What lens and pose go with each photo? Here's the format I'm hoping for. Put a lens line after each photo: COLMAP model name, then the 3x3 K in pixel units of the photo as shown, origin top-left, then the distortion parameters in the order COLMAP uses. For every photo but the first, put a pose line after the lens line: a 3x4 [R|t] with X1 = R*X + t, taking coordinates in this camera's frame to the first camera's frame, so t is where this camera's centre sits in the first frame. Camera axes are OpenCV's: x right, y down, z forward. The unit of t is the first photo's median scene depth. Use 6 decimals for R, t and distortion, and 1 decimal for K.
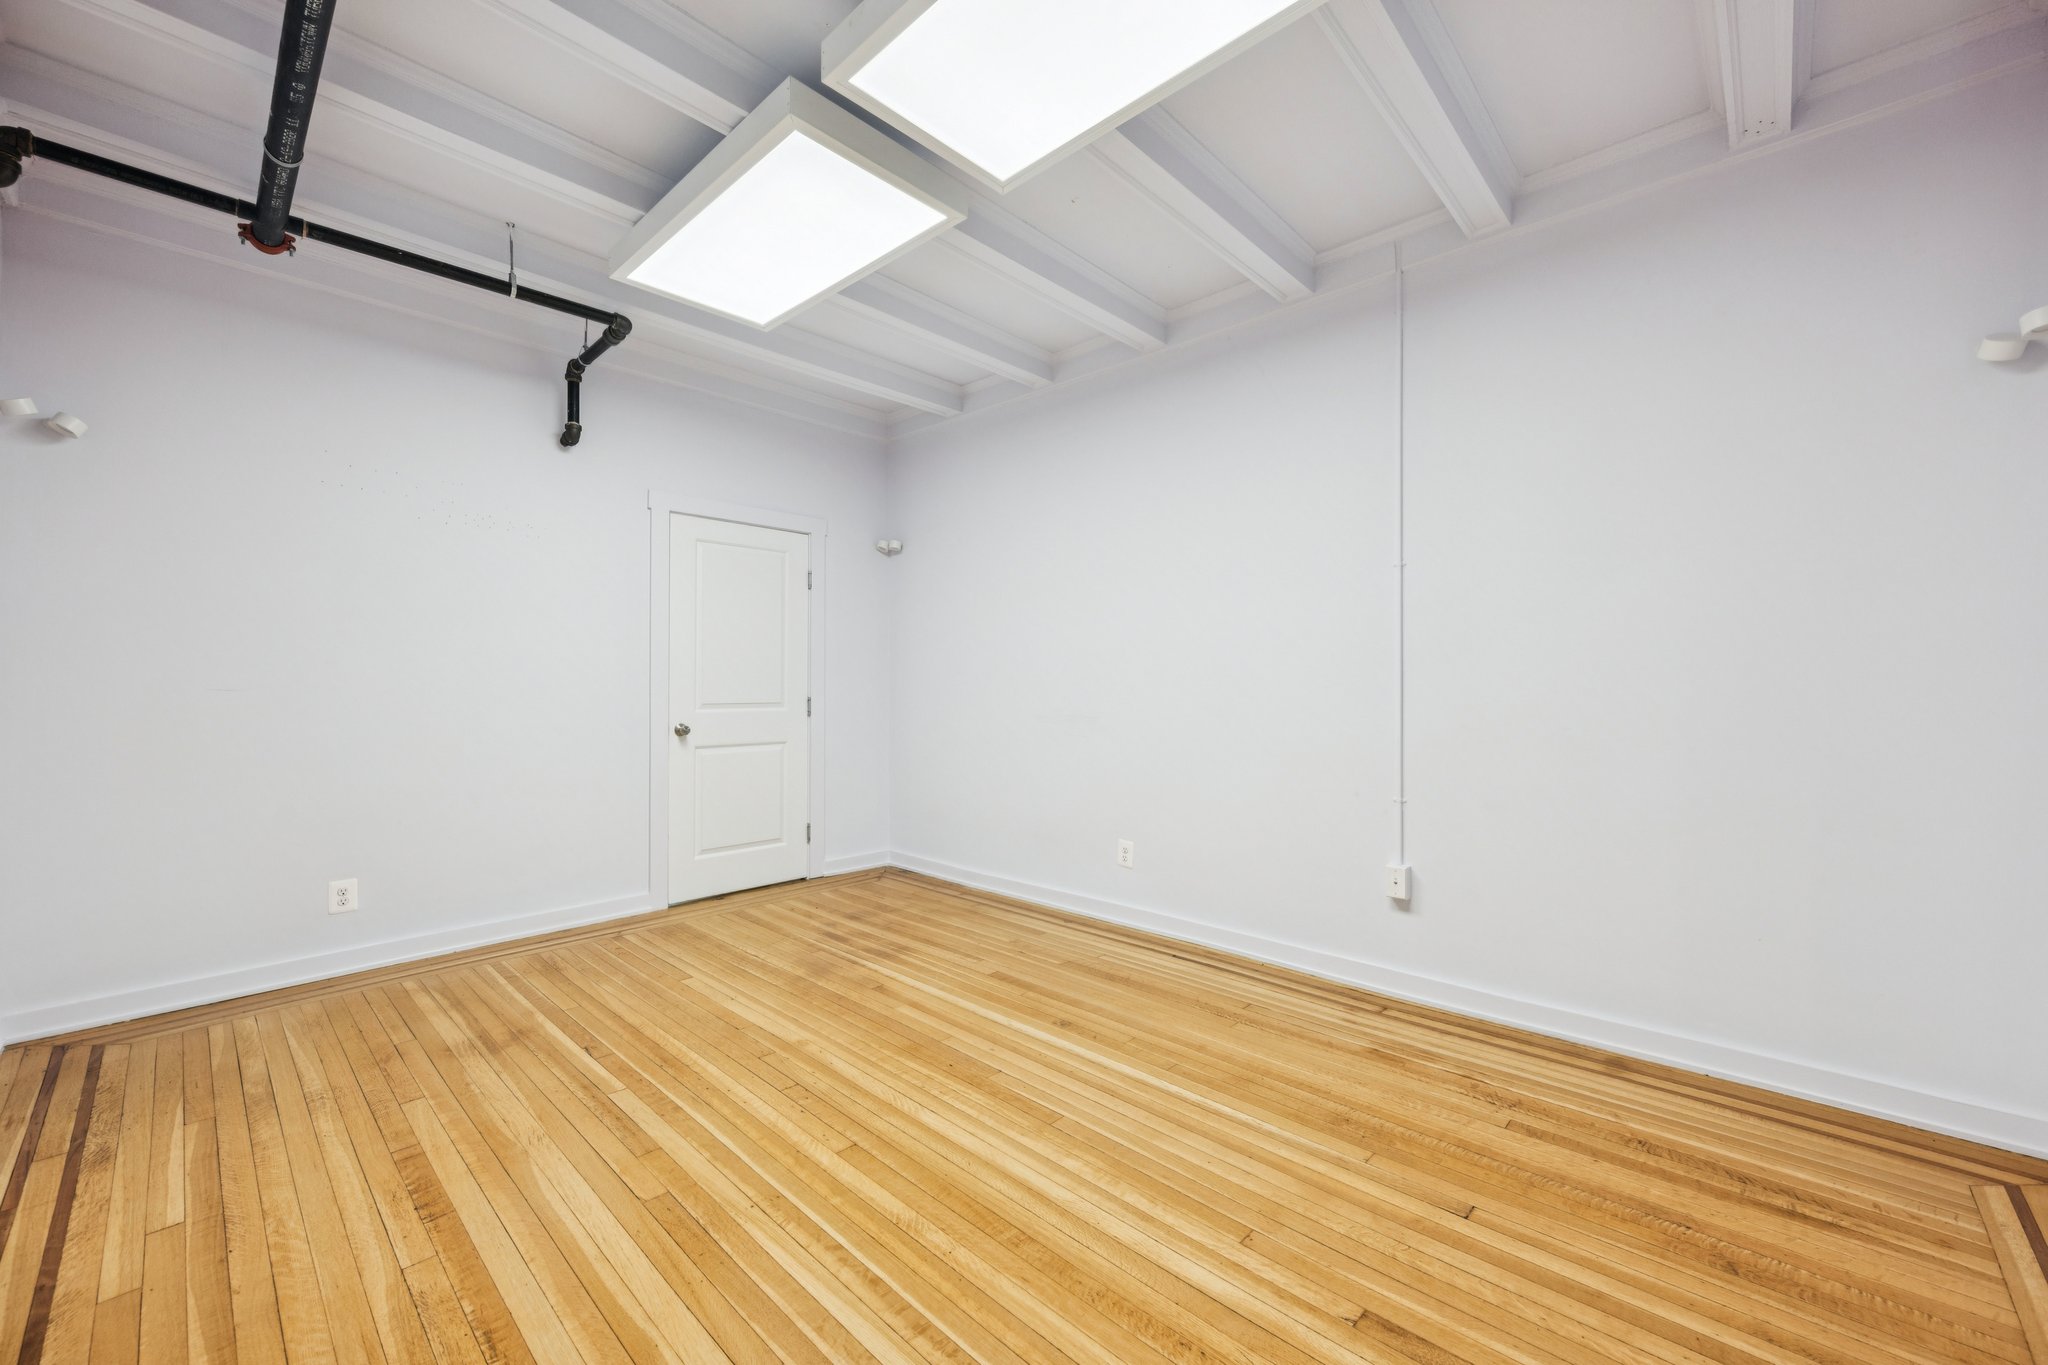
lens RADIAL K [[807.9, 0, 1027.8], [0, 807.9, 693.7], [0, 0, 1]] dist [-0.004252, 0.000113]
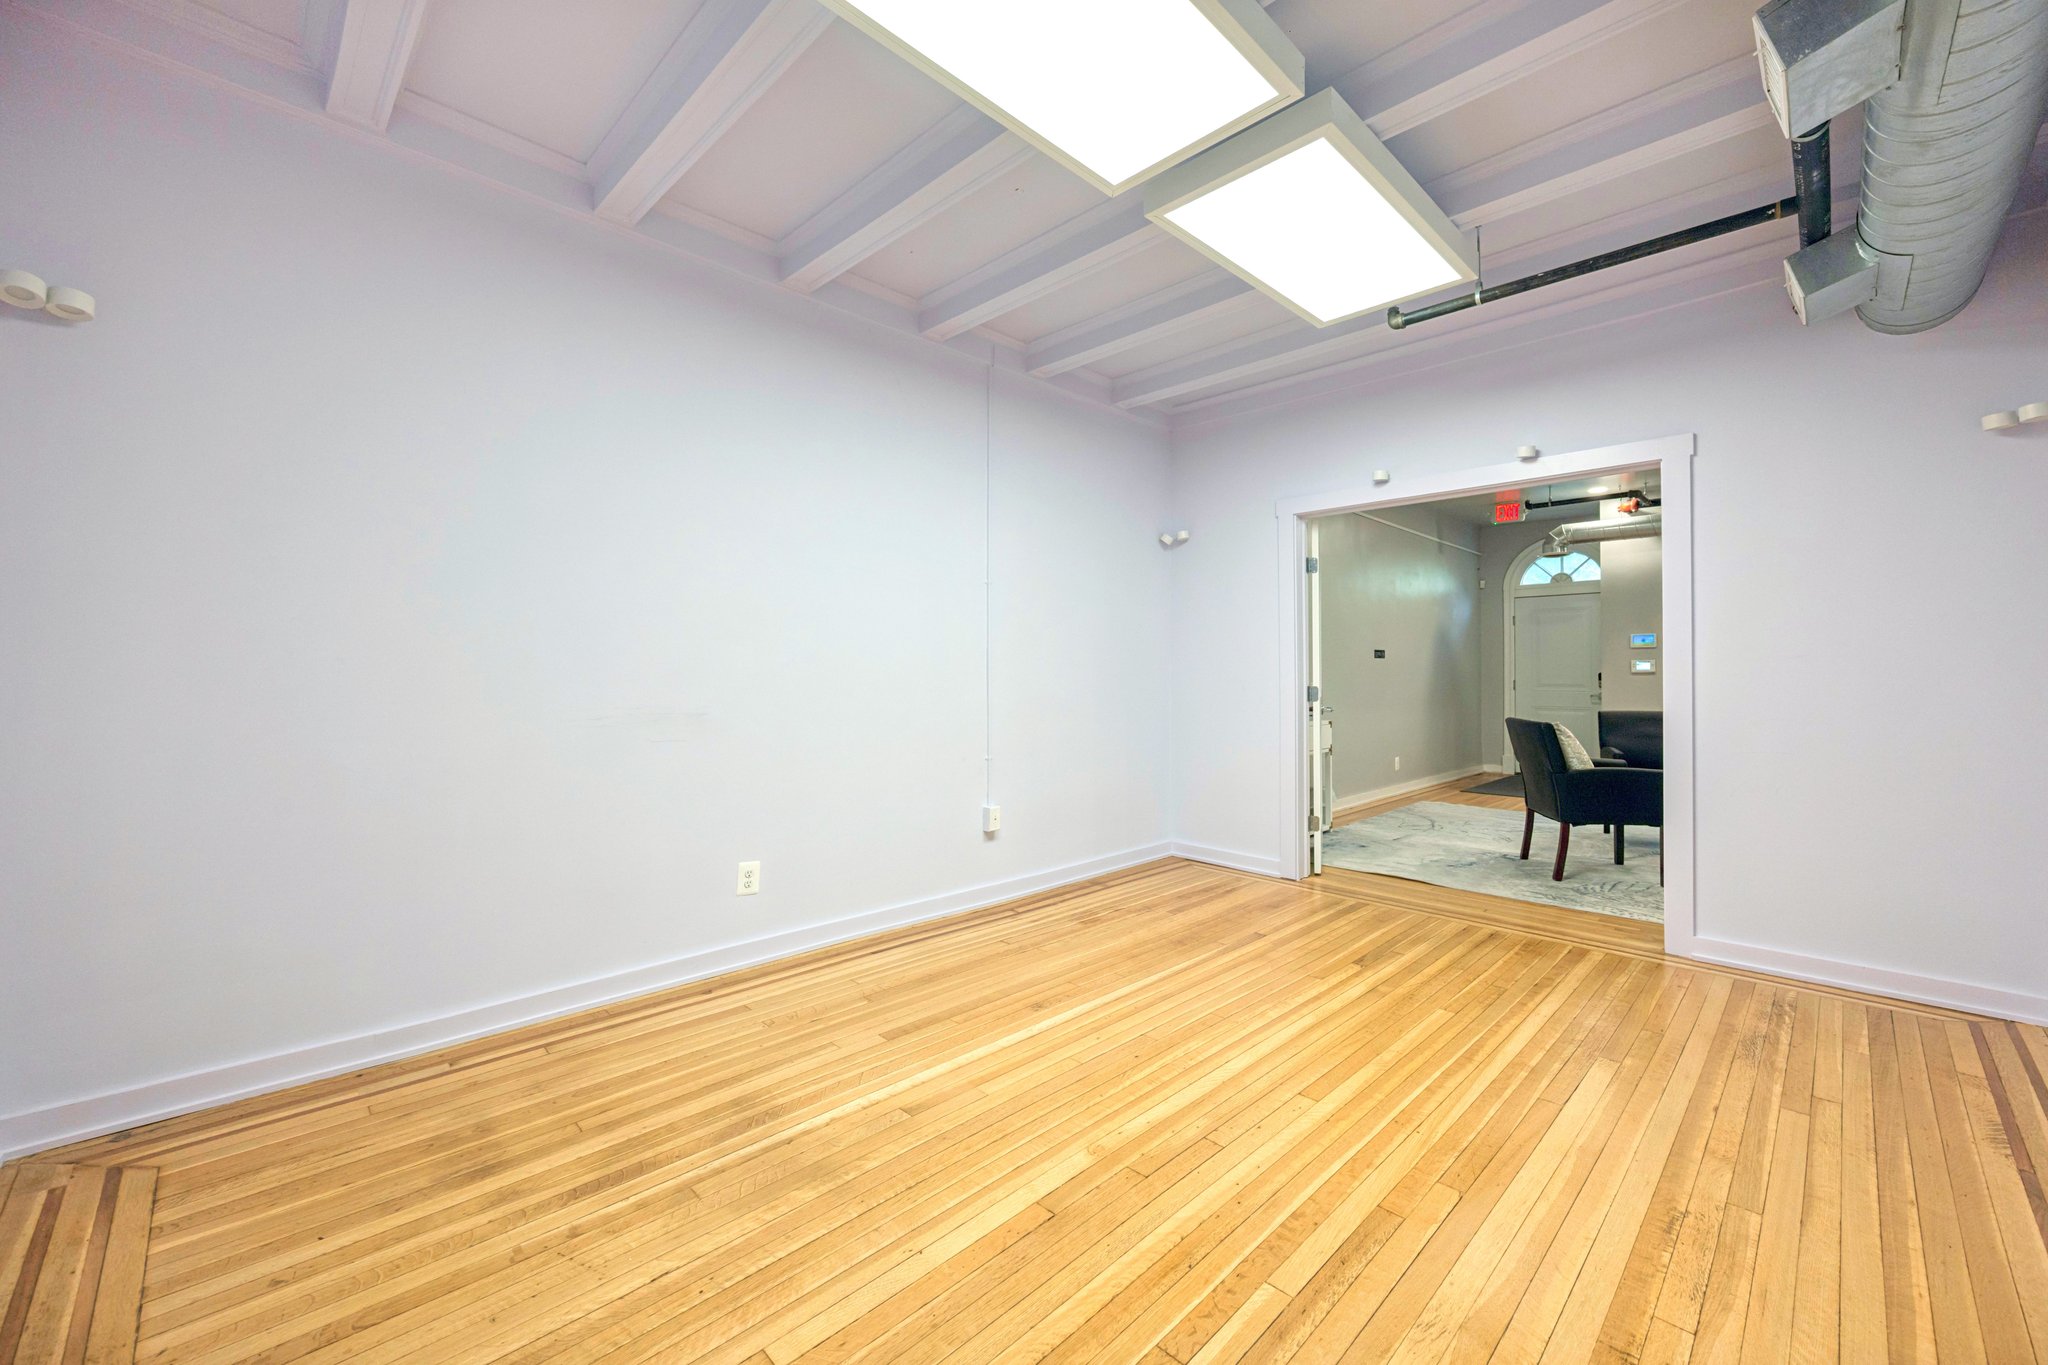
lens RADIAL K [[807.9, 0, 1026.8], [0, 807.9, 668.4], [0, 0, 1]] dist [-0.004252, 0.000113]
pose [[0.041844, 0.005368, 0.999110, -1.018391], [0.009579, 0.999937, -0.005774, -0.010287], [-0.999078, 0.009812, 0.041790, 1.014731]]
